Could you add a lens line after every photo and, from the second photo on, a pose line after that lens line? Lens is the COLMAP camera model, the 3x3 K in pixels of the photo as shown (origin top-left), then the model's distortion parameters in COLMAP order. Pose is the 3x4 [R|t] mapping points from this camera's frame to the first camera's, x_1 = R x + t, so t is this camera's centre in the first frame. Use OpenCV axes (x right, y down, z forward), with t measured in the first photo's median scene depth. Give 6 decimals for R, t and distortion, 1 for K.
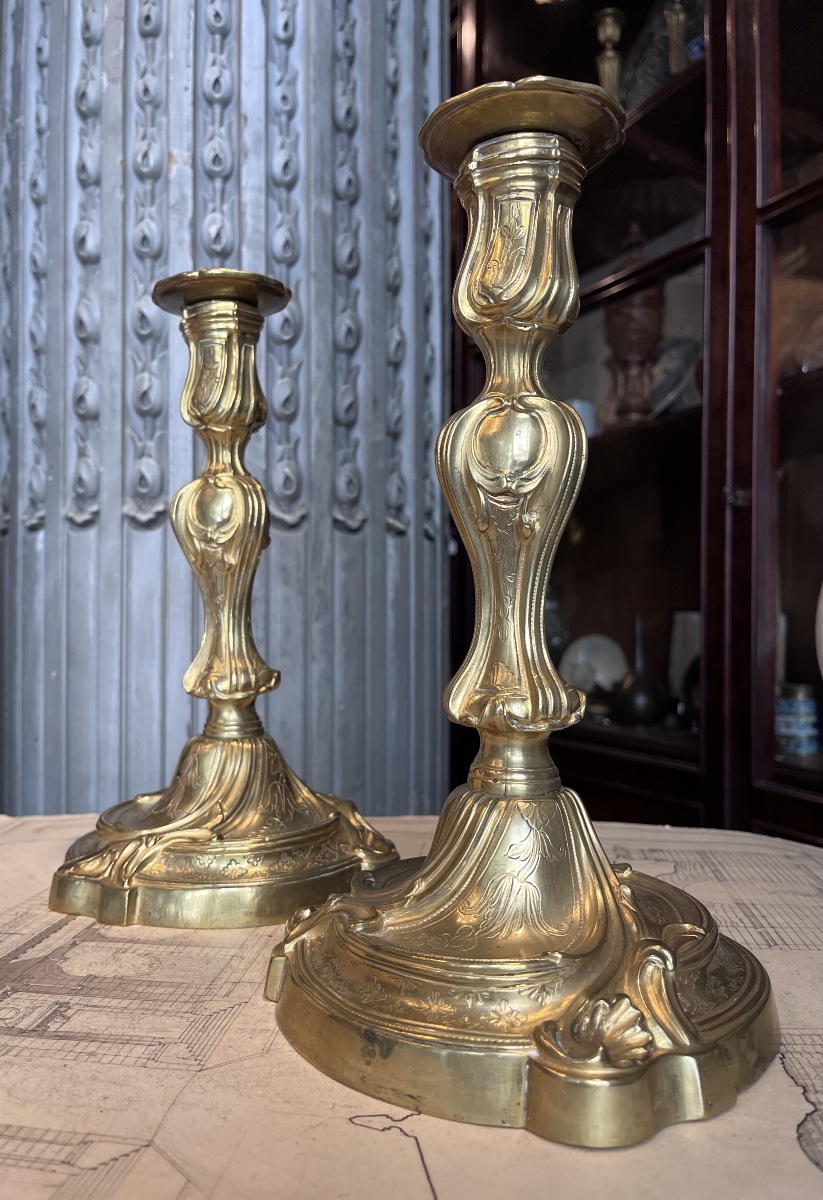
lens RADIAL K [[958.7, 0, 362.3], [0, 958.7, 598.8], [0, 0, 1]] dist [0.022600, -0.048415]
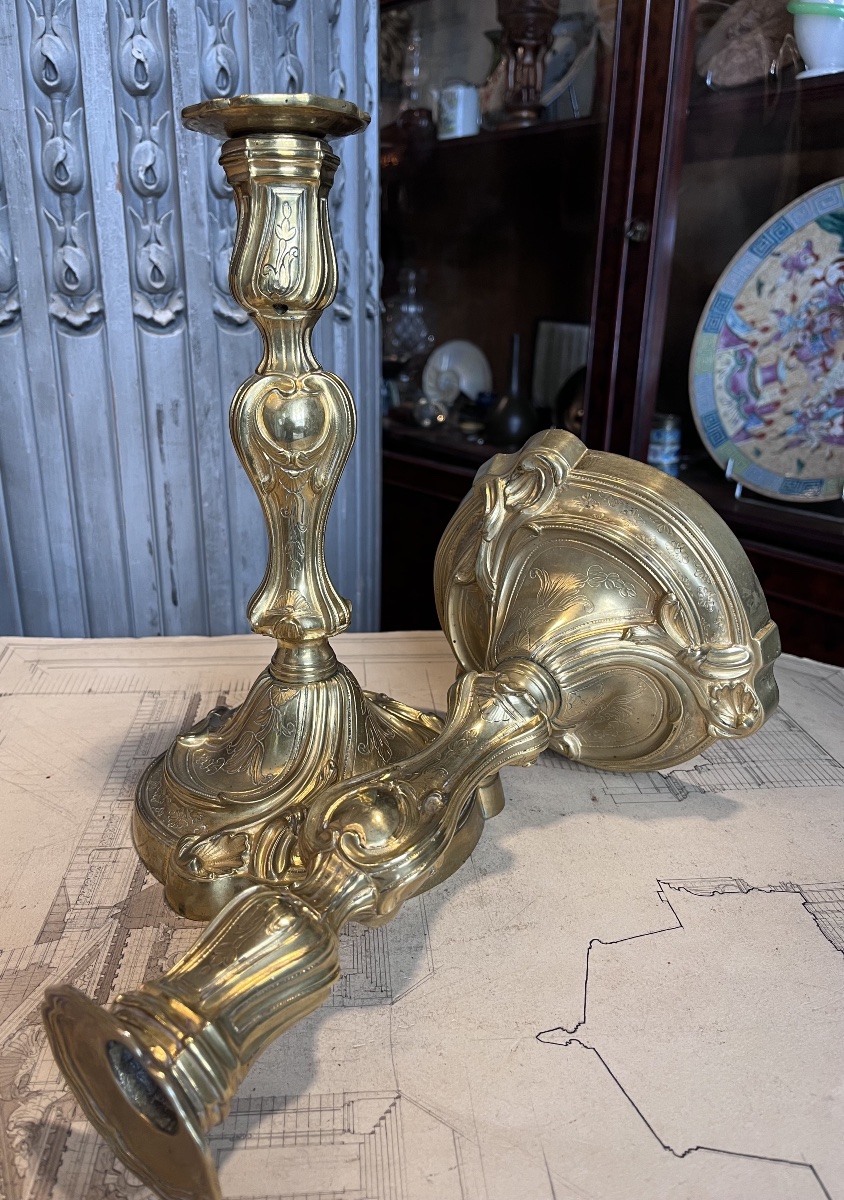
lens RADIAL K [[958.6, 0, 395.6], [0, 958.6, 600.7], [0, 0, 1]] dist [0.045978, -0.077563]
pose [[0.973478, -0.072815, 0.216884, -0.150378], [-0.008860, 0.935289, 0.353775, -0.157047], [-0.228609, -0.346313, 0.909838, 0.029361]]
